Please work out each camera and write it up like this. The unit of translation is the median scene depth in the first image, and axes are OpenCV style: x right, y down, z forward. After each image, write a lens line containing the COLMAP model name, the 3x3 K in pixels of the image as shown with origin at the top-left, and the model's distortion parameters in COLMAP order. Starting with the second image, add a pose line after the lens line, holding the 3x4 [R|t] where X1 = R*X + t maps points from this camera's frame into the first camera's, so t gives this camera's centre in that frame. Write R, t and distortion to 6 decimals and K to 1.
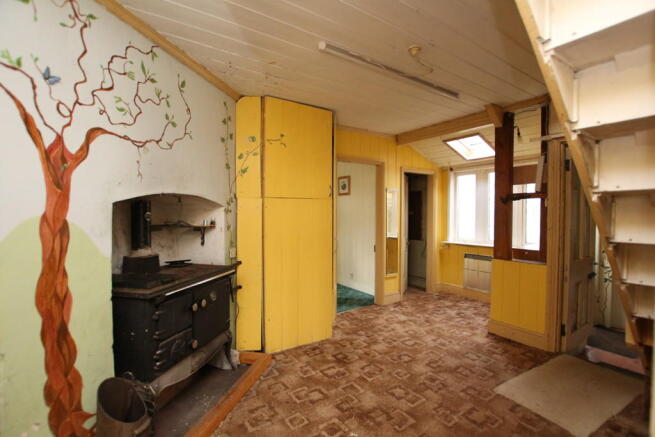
lens RADIAL K [[302.7, 0, 328.9], [0, 302.7, 212.7], [0, 0, 1]] dist [-0.002336, -0.000238]
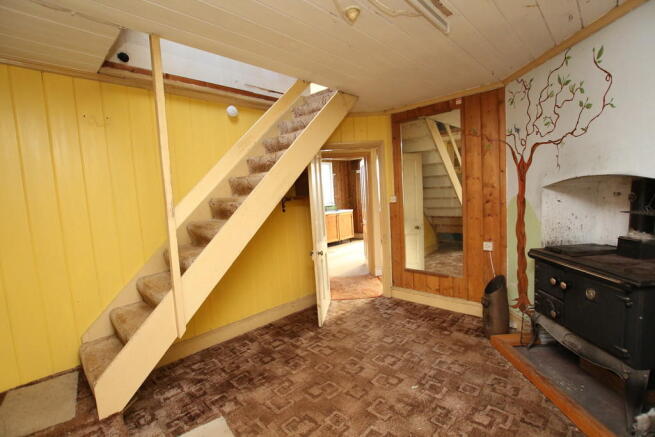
lens RADIAL K [[302.7, 0, 329.1], [0, 302.7, 216.0], [0, 0, 1]] dist [-0.002336, -0.000238]
pose [[-0.976080, 0.061470, -0.208542, 0.624122], [0.044689, 0.995442, 0.084251, -0.060377], [0.212771, 0.072916, -0.974378, 2.050748]]
